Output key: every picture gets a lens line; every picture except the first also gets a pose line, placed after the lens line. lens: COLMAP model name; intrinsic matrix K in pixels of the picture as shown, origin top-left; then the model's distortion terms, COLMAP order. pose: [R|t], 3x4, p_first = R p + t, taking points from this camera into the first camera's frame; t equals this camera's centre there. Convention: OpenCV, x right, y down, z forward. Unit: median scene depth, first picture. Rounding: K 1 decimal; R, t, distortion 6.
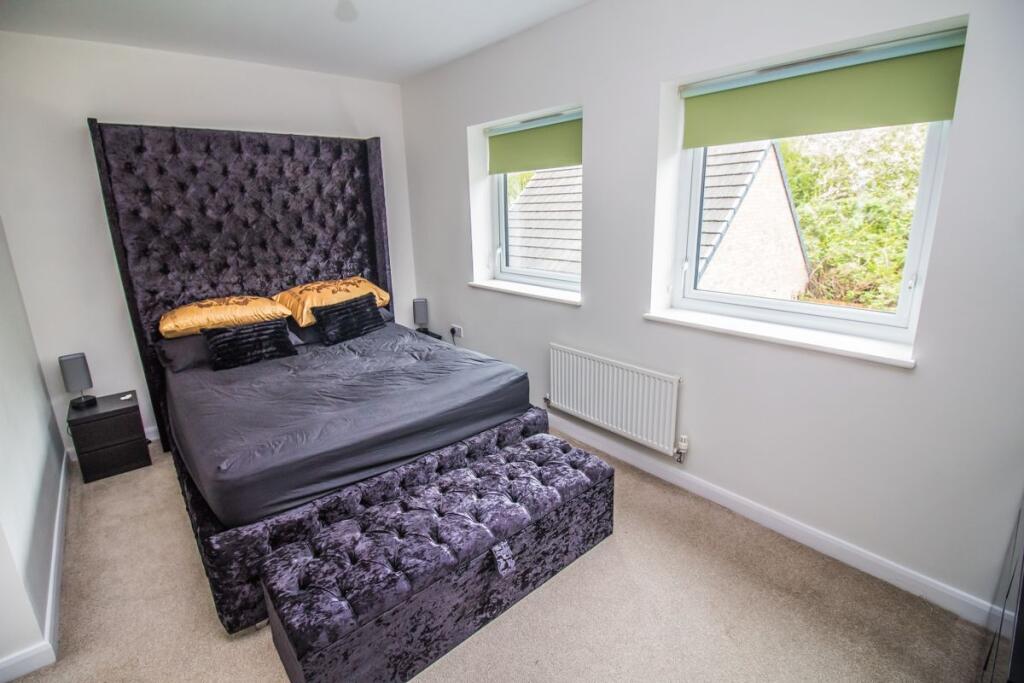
lens RADIAL K [[471.9, 0, 507.8], [0, 471.9, 340.3], [0, 0, 1]] dist [0.000065, -0.010501]
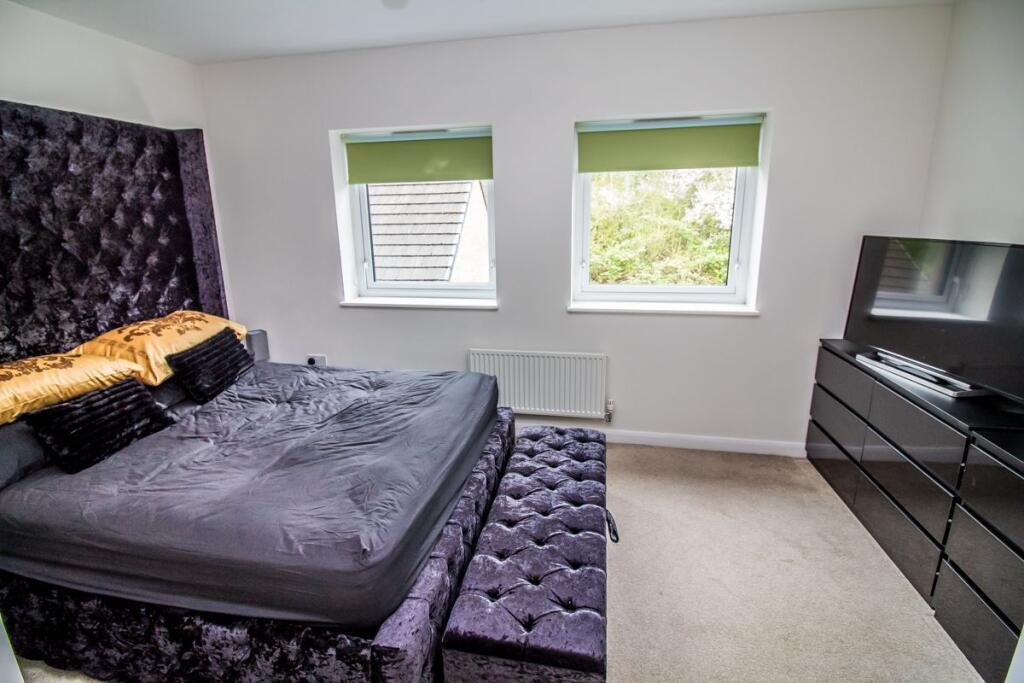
lens RADIAL K [[471.9, 0, 507.8], [0, 471.9, 340.3], [0, 0, 1]] dist [0.000065, -0.010501]
pose [[0.780672, -0.149893, 0.606698, -0.439554], [0.167918, 0.985420, 0.027392, -0.025594], [-0.601959, 0.080491, 0.794460, 0.114360]]
